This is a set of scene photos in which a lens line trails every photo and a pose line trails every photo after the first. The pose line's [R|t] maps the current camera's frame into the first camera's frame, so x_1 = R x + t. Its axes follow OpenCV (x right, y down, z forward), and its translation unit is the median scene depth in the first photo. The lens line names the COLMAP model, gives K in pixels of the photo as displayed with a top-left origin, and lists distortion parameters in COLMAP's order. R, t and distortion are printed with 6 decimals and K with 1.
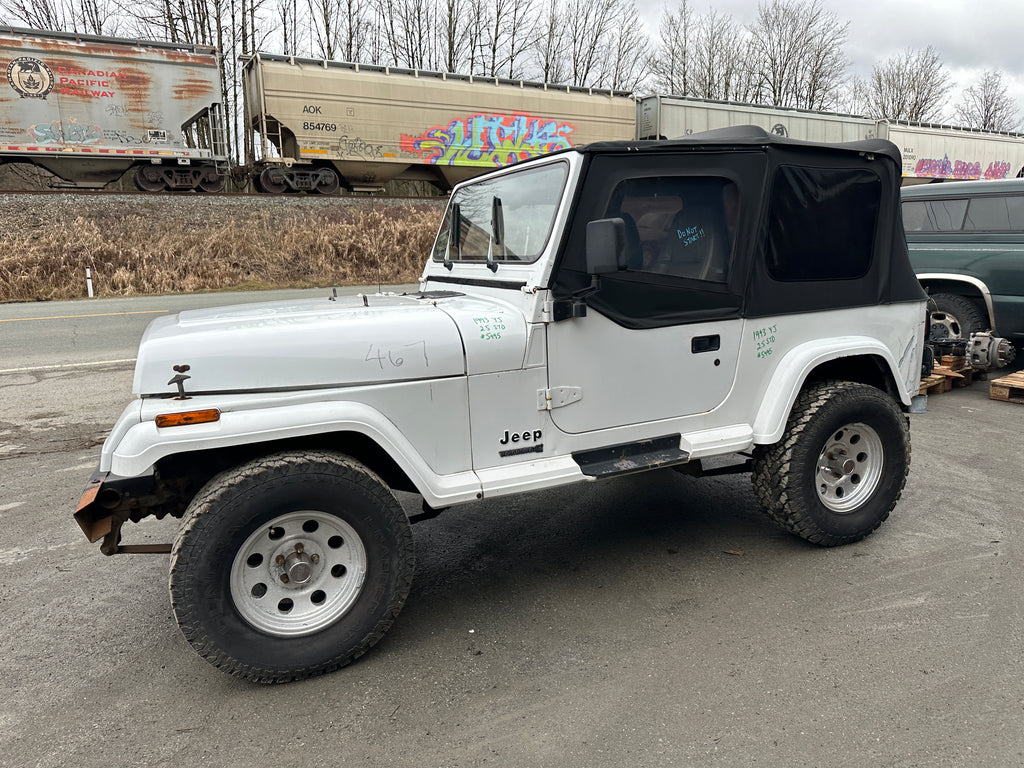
lens RADIAL K [[720.1, 0, 515.7], [0, 720.1, 388.5], [0, 0, 1]] dist [0.029141, -0.035363]
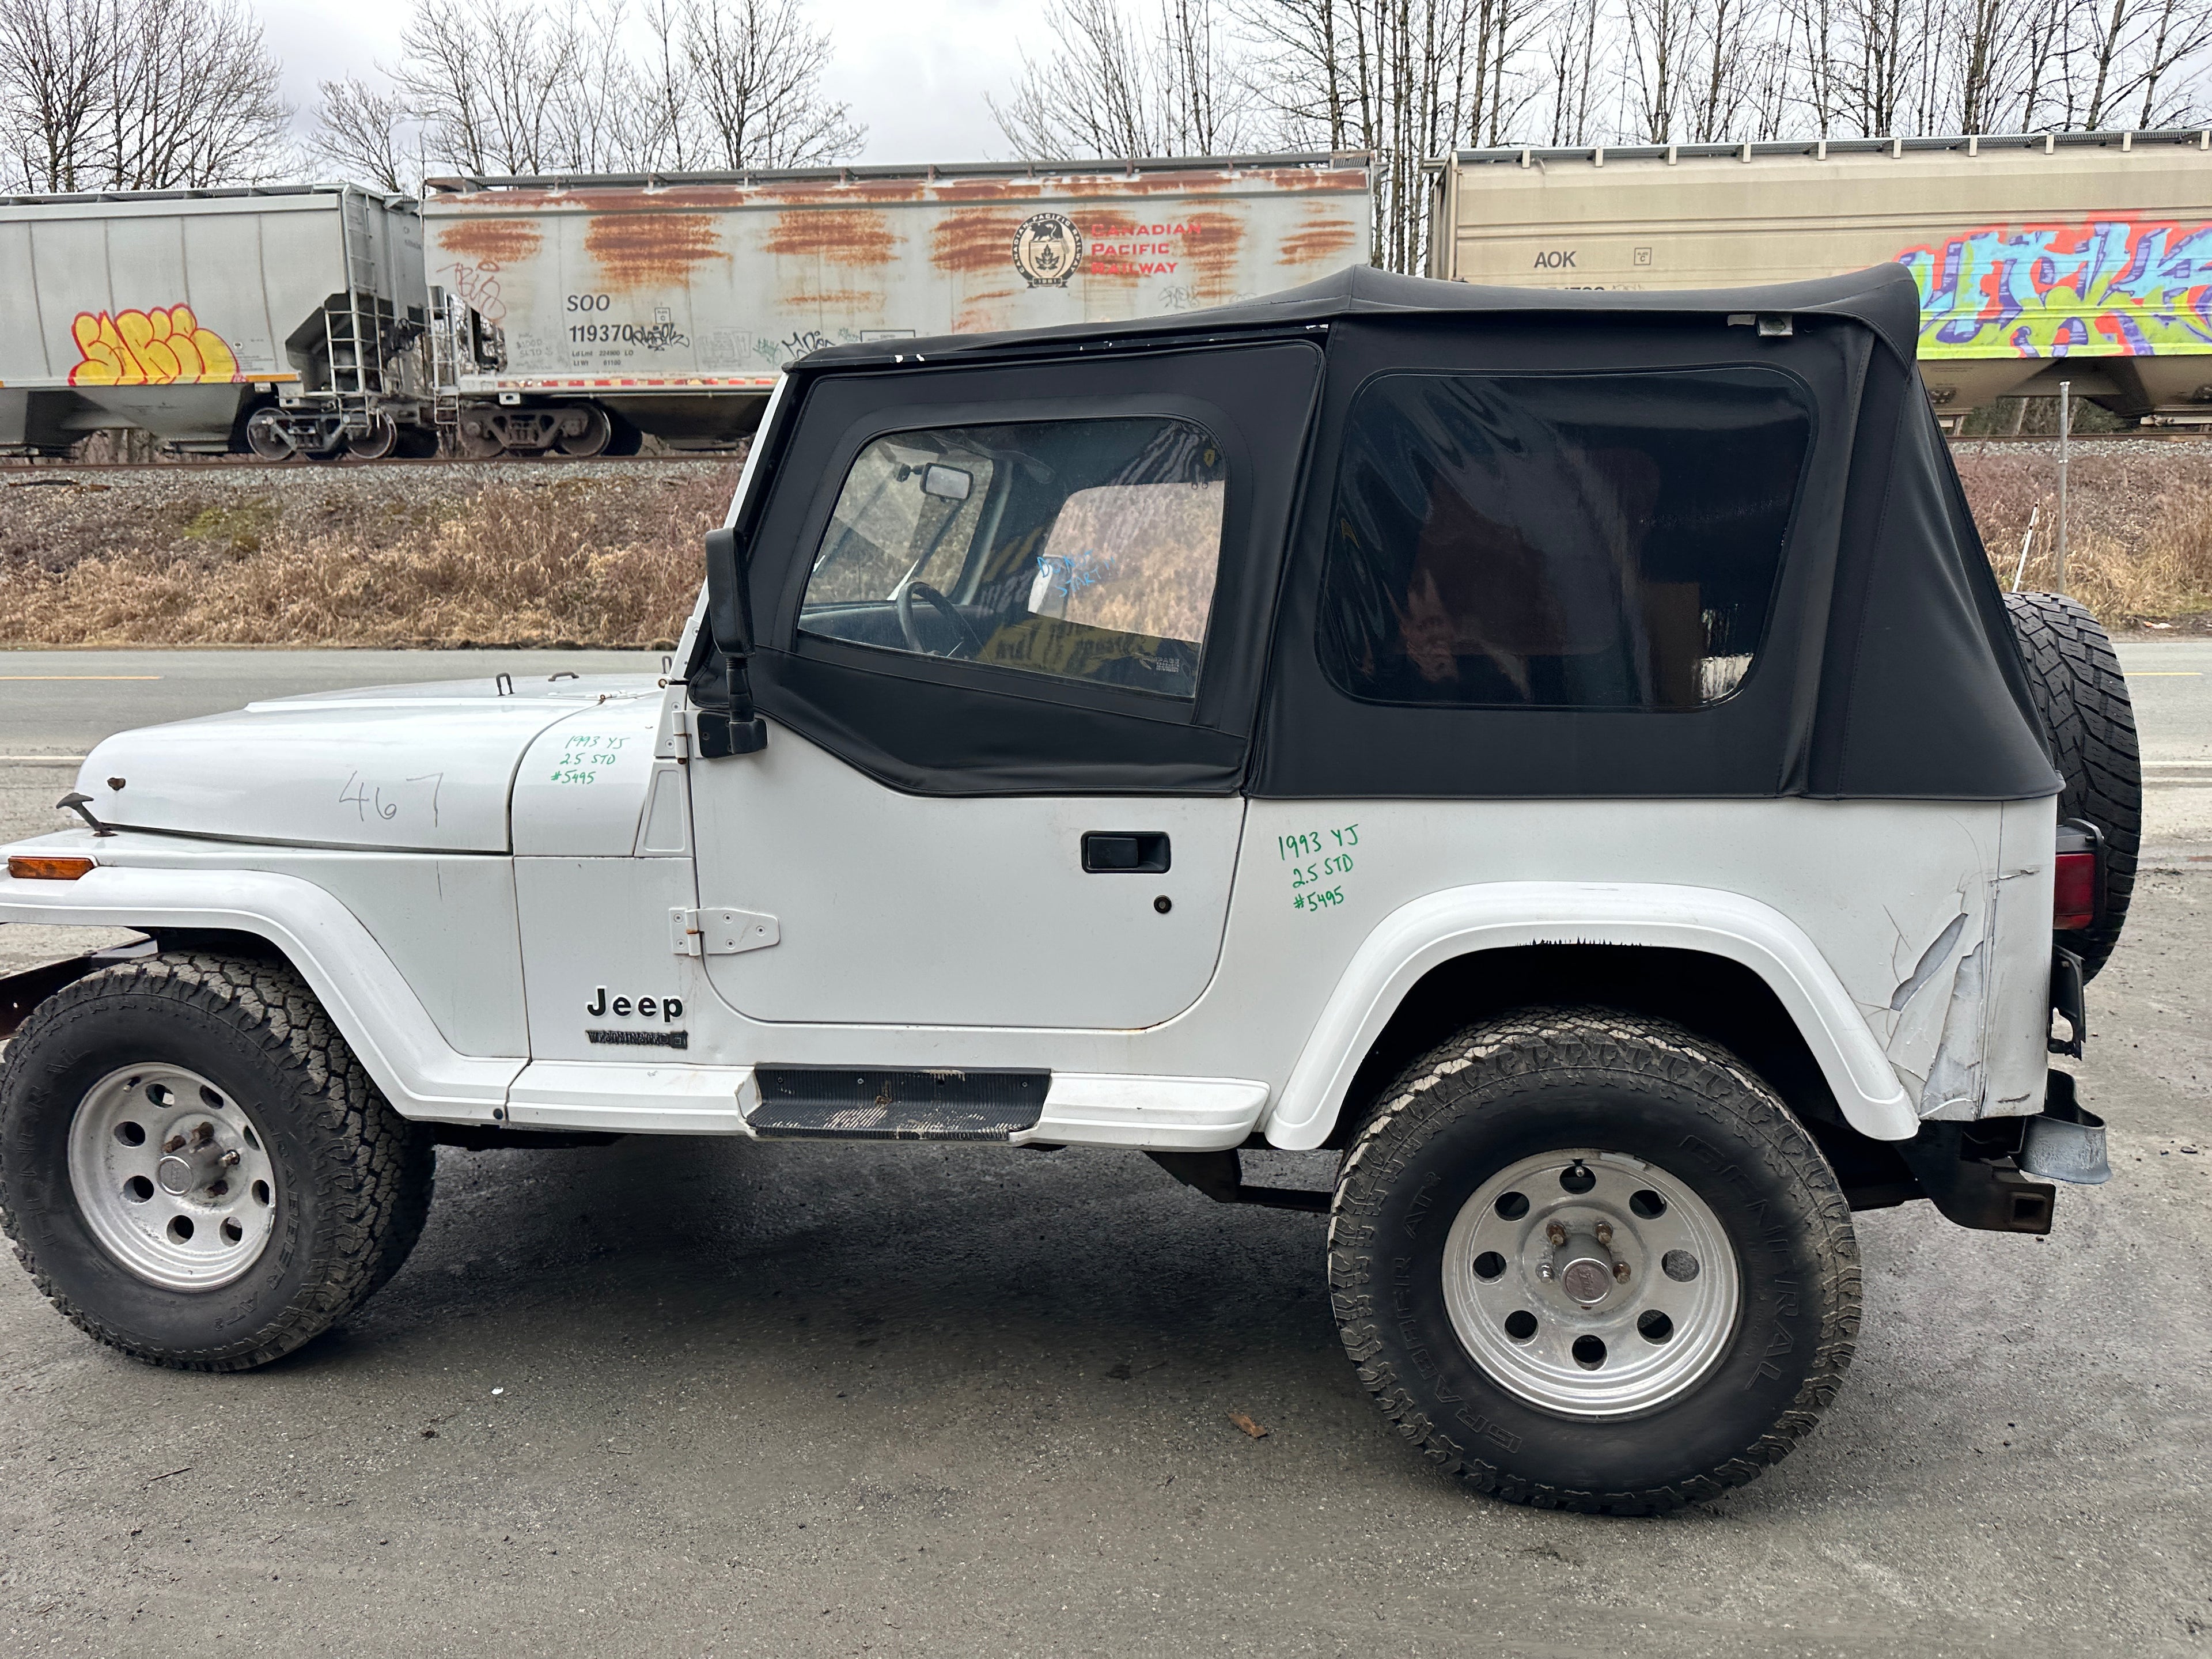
lens RADIAL K [[1555.5, 0, 1117.2], [0, 1555.5, 844.7], [0, 0, 1]] dist [0.029141, -0.035363]
pose [[0.822482, 0.116717, -0.556687, 0.146440], [-0.121639, 0.992171, 0.028306, -0.018104], [0.555632, 0.044434, 0.830240, 0.064623]]
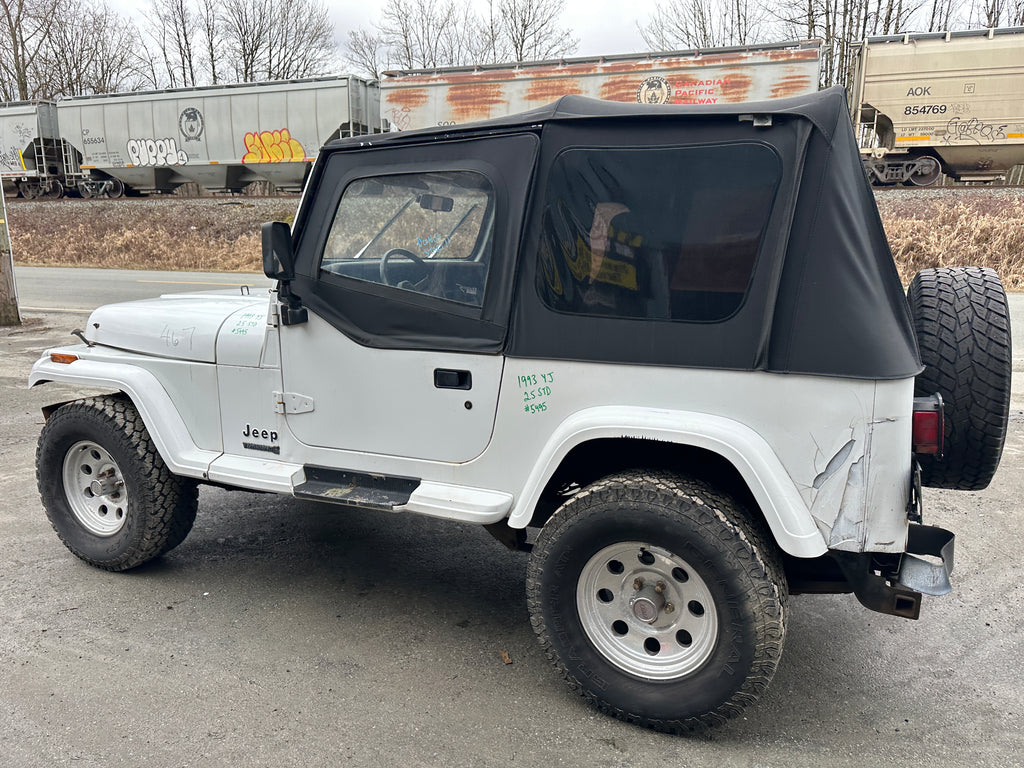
lens RADIAL K [[720.1, 0, 517.1], [0, 720.1, 387.2], [0, 0, 1]] dist [0.029141, -0.035363]
pose [[0.659461, 0.175435, -0.730981, 0.183401], [-0.171273, 0.981877, 0.081135, -0.026604], [0.731967, 0.071692, 0.677557, 0.104472]]
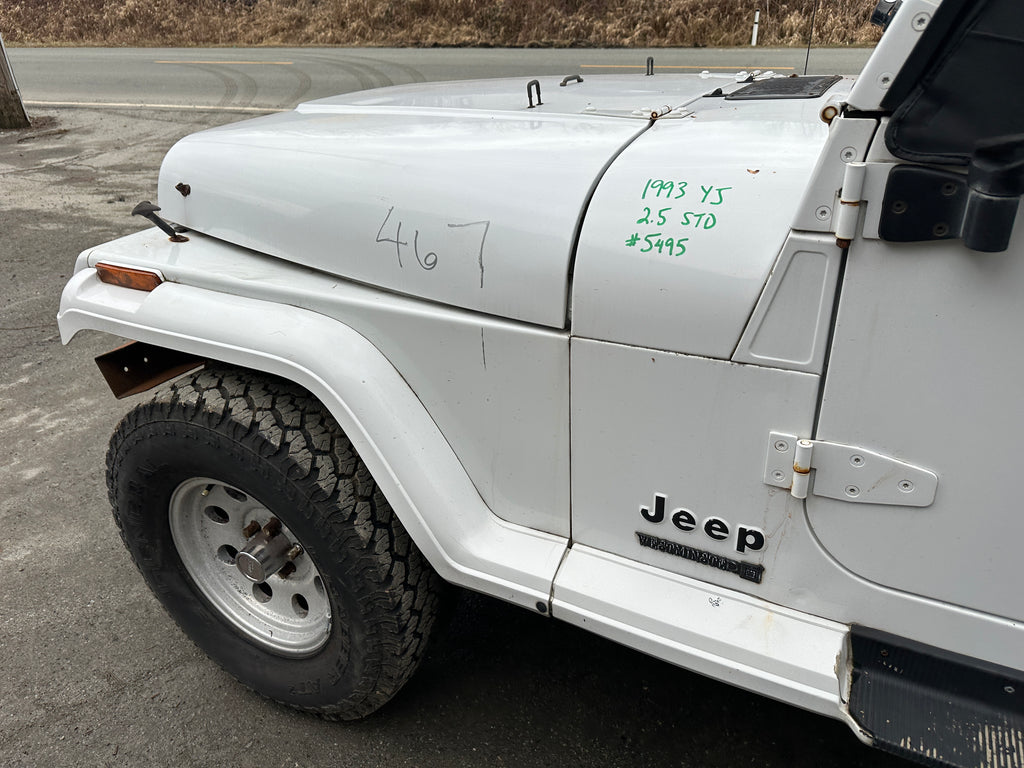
lens RADIAL K [[720.1, 0, 519.0], [0, 720.1, 395.0], [0, 0, 1]] dist [0.029141, -0.035363]
pose [[0.632383, 0.378486, -0.675900, 0.032919], [-0.146474, 0.915198, 0.375443, -0.022768], [0.760682, -0.138422, 0.634194, 0.128773]]
